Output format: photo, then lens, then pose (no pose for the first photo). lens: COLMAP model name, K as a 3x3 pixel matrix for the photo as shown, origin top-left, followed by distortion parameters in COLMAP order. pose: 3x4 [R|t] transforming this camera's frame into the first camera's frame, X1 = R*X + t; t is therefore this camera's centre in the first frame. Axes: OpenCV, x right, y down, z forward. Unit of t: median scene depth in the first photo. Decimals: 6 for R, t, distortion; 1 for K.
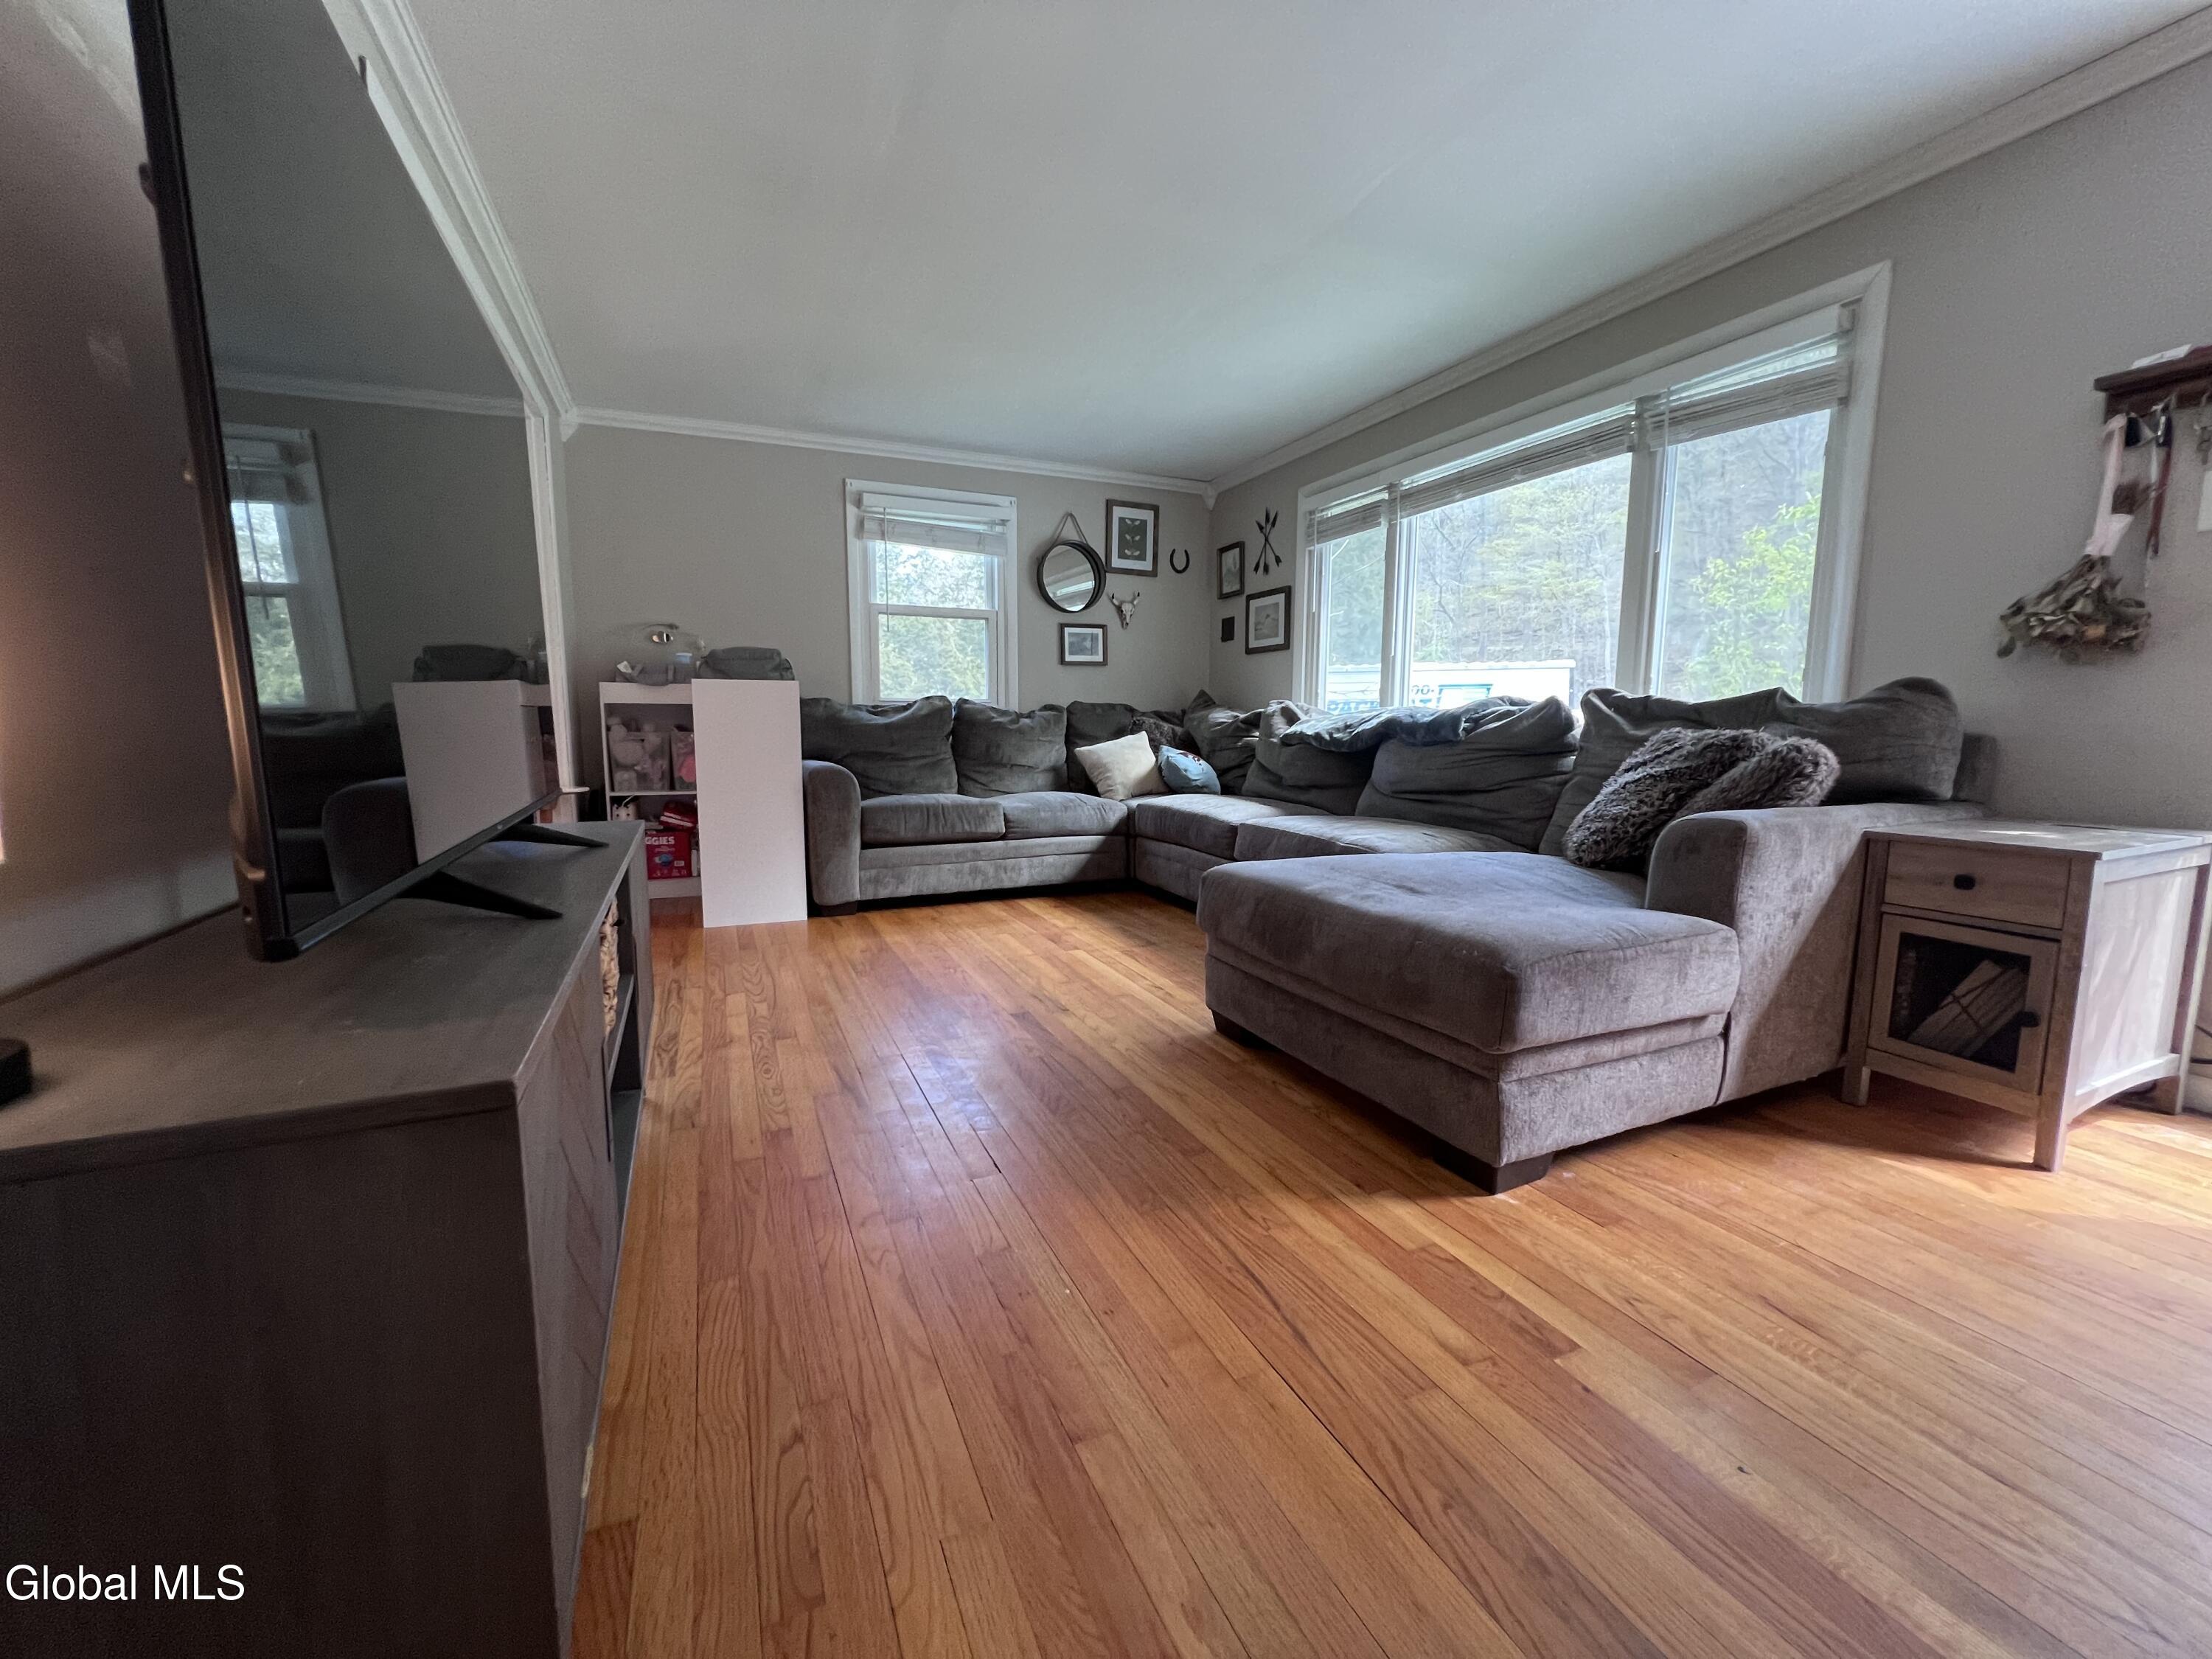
lens RADIAL K [[880.6, 0, 1096.1], [0, 880.6, 826.2], [0, 0, 1]] dist [0.000409, -0.000101]
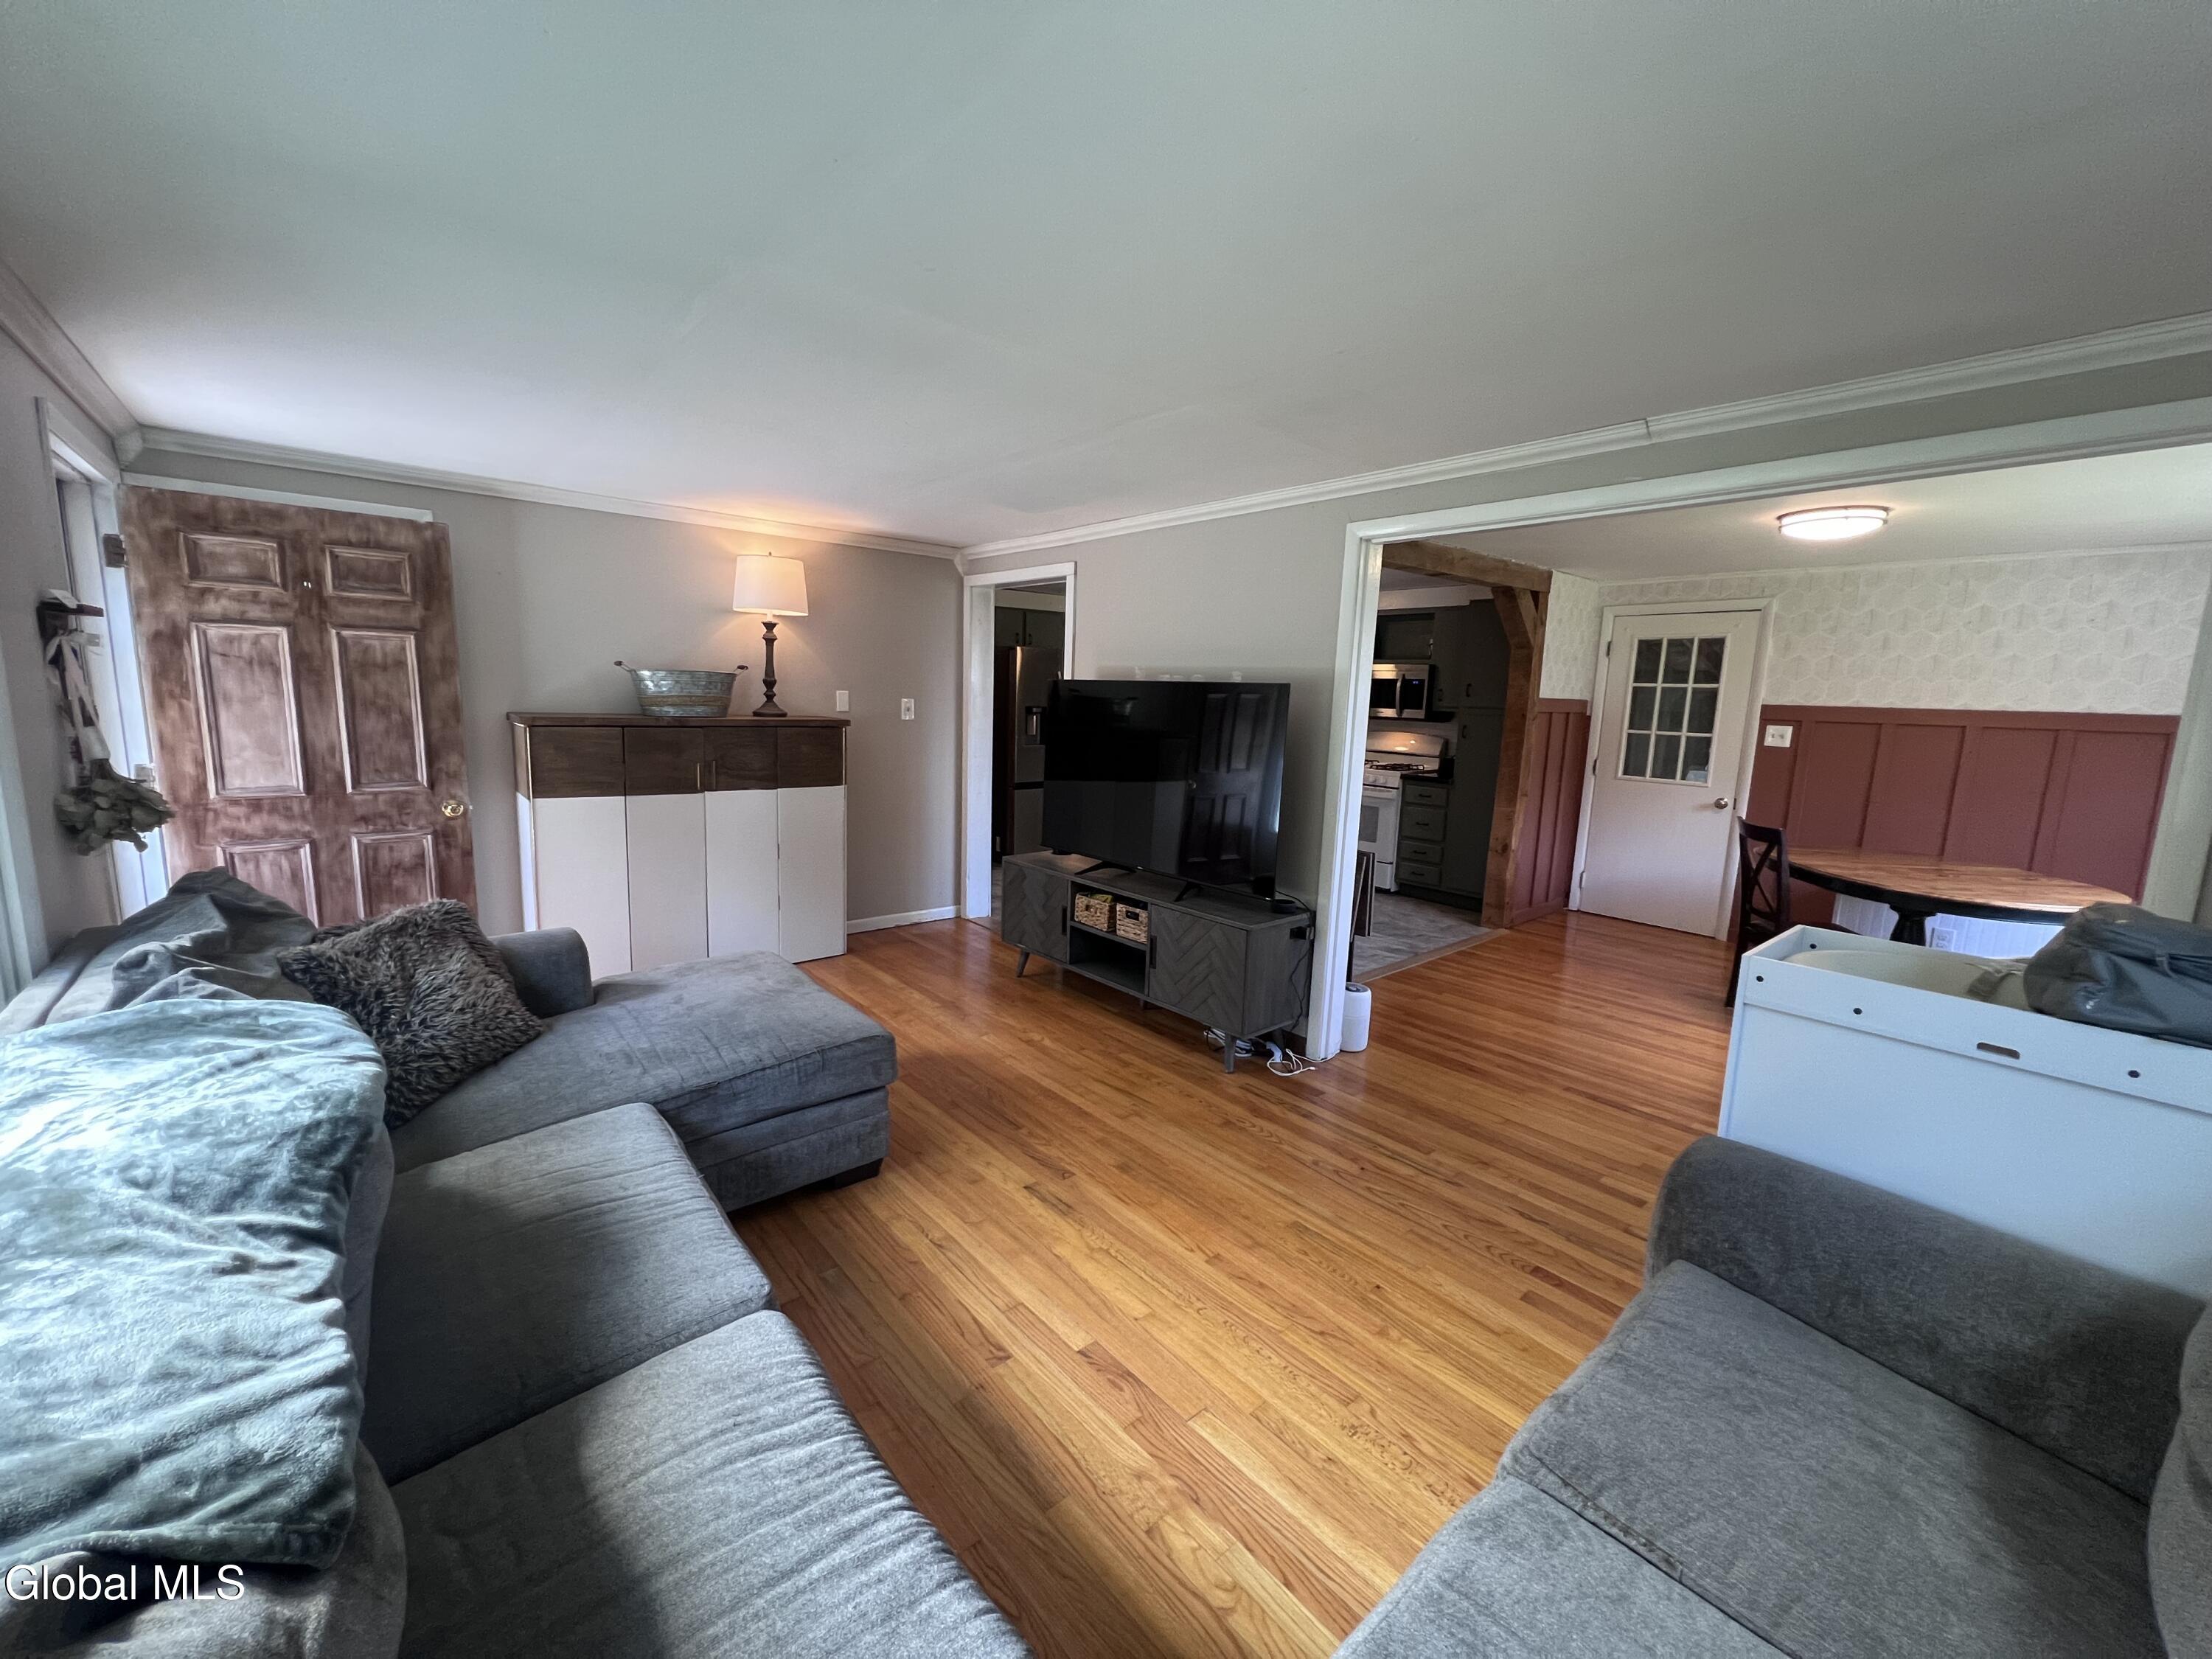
lens RADIAL K [[882.3, 0, 1096.1], [0, 882.3, 825.9], [0, 0, 1]] dist [-0.000941, 0.000413]
pose [[-0.958662, 0.011542, -0.284313, 0.092145], [-0.067198, 0.961731, 0.265627, -0.249392], [0.276498, 0.273752, -0.921199, 0.987462]]
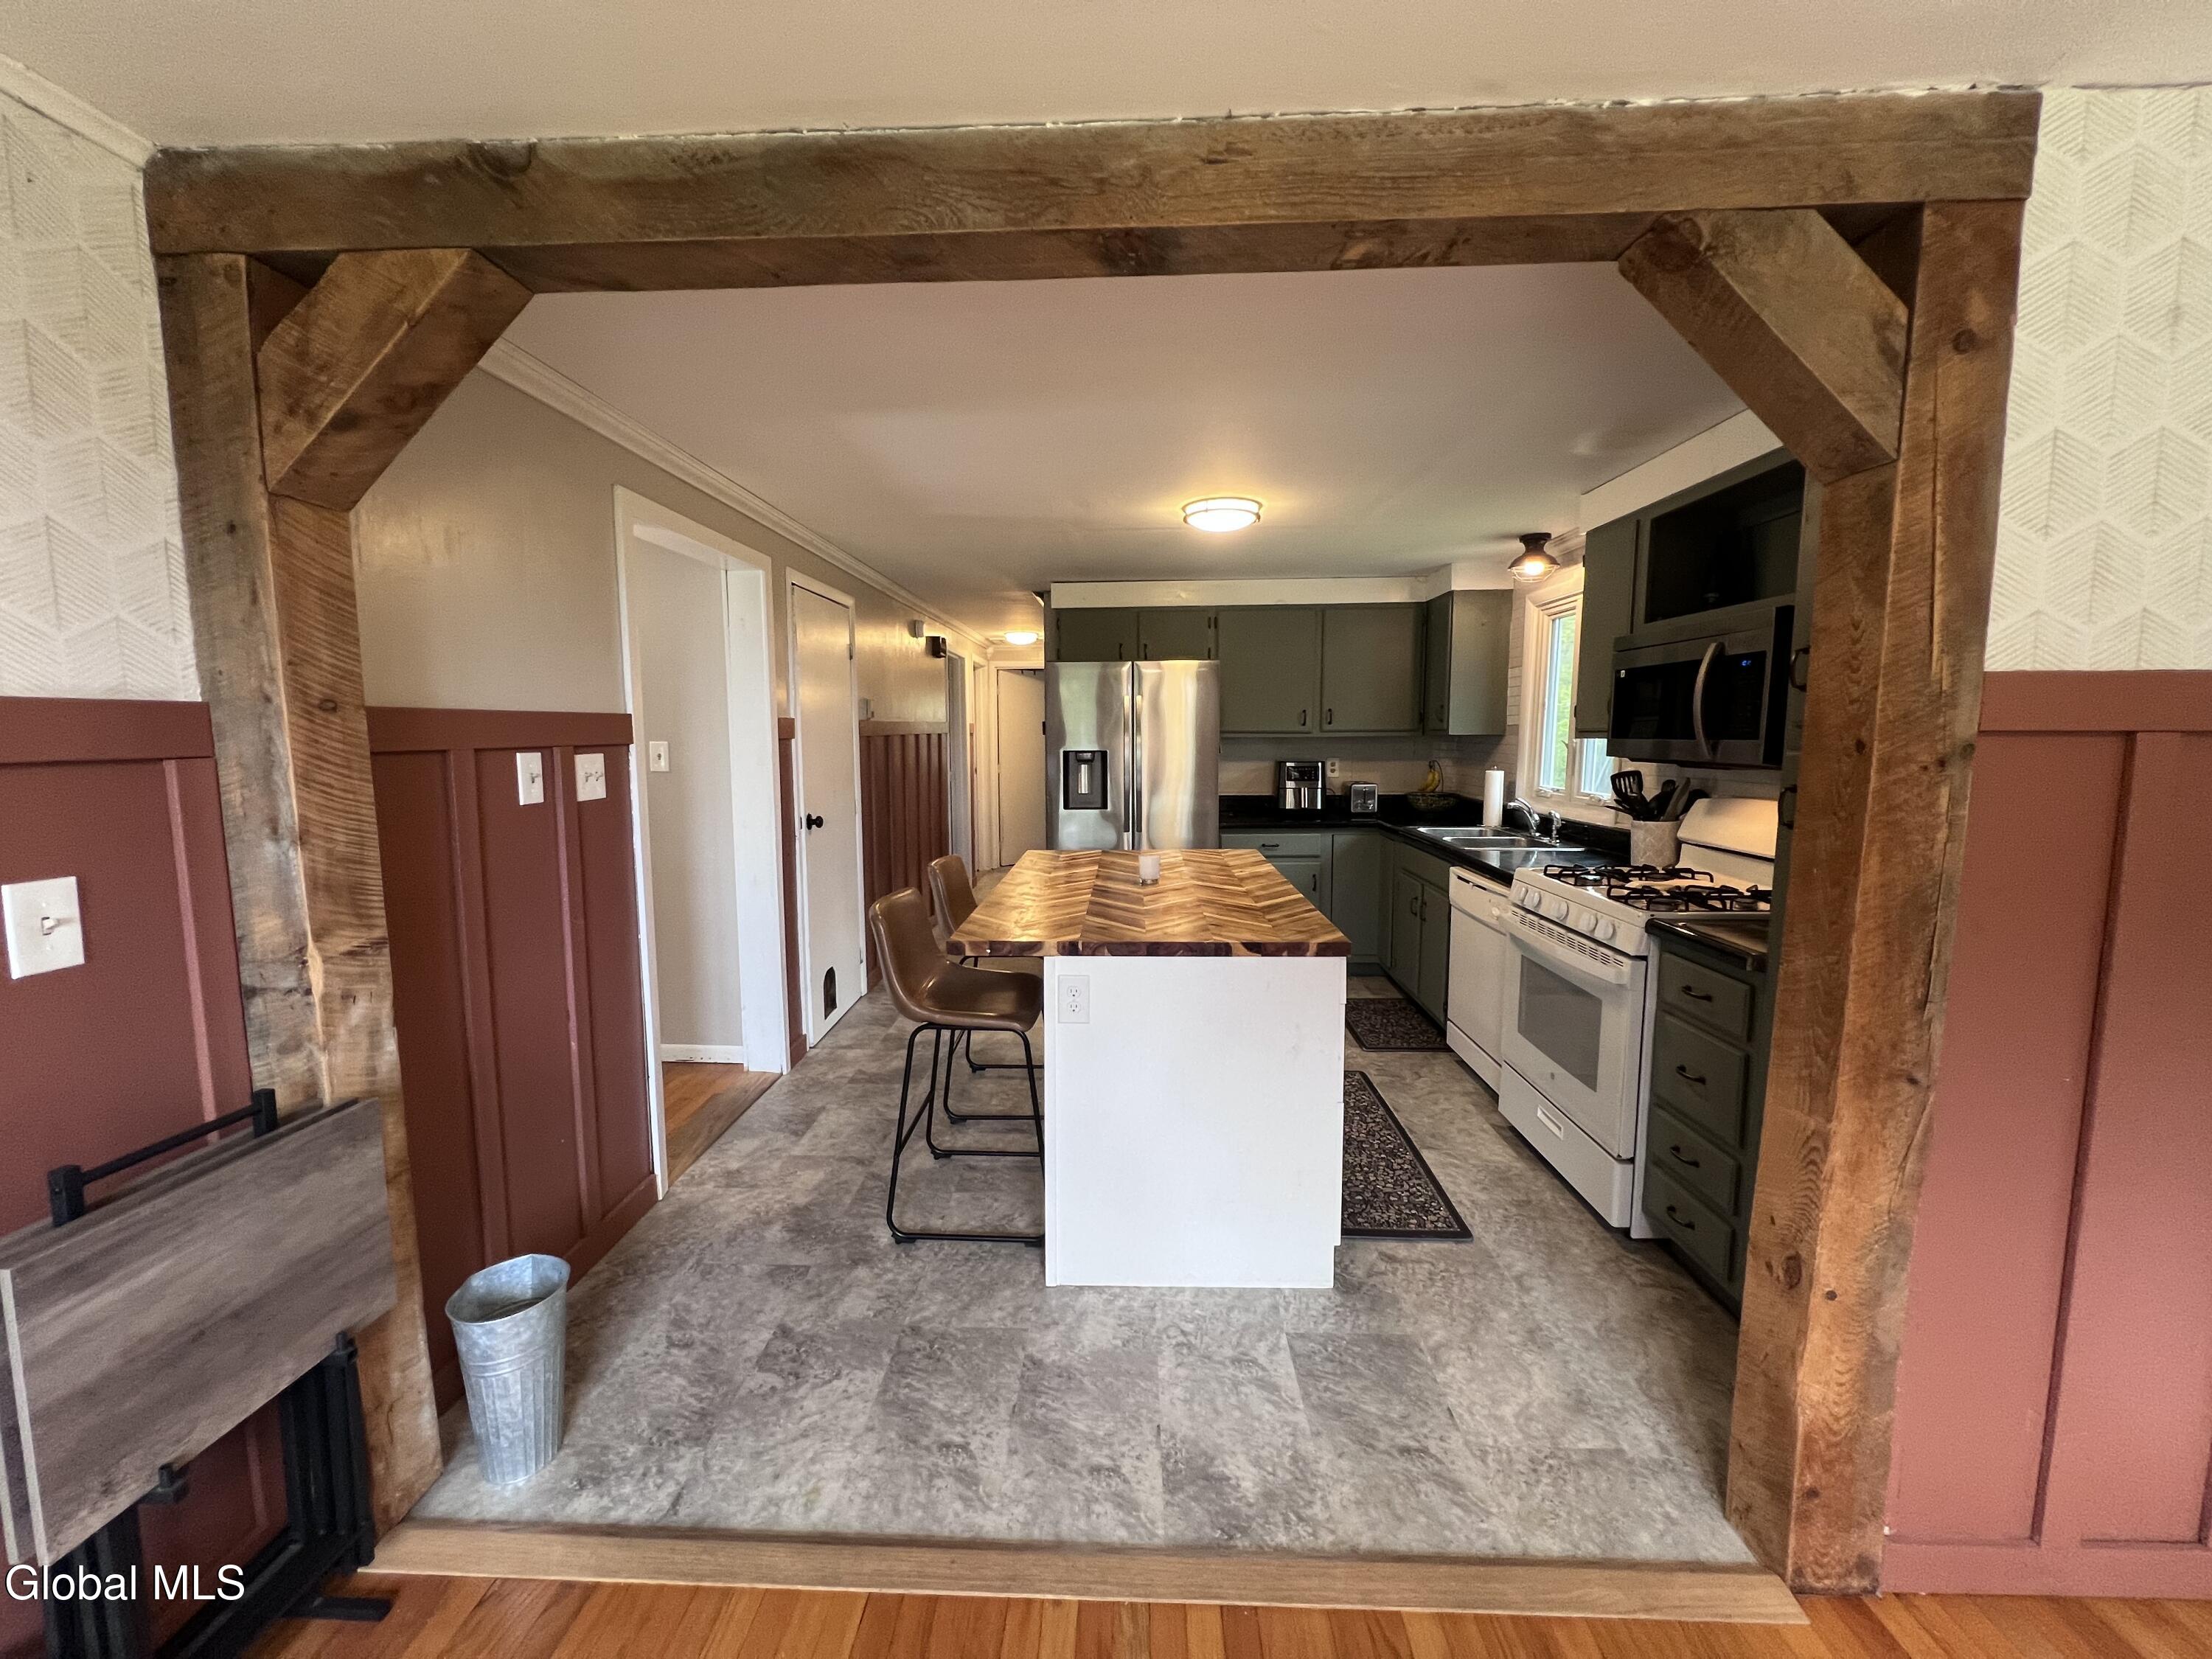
lens RADIAL K [[882.3, 0, 1096.1], [0, 882.3, 825.9], [0, 0, 1]] dist [-0.000941, 0.000413]
pose [[-0.897807, -0.047044, 0.437869, -0.669540], [0.052436, 0.975786, 0.212351, -0.167401], [-0.437256, 0.213610, -0.873600, 0.398684]]
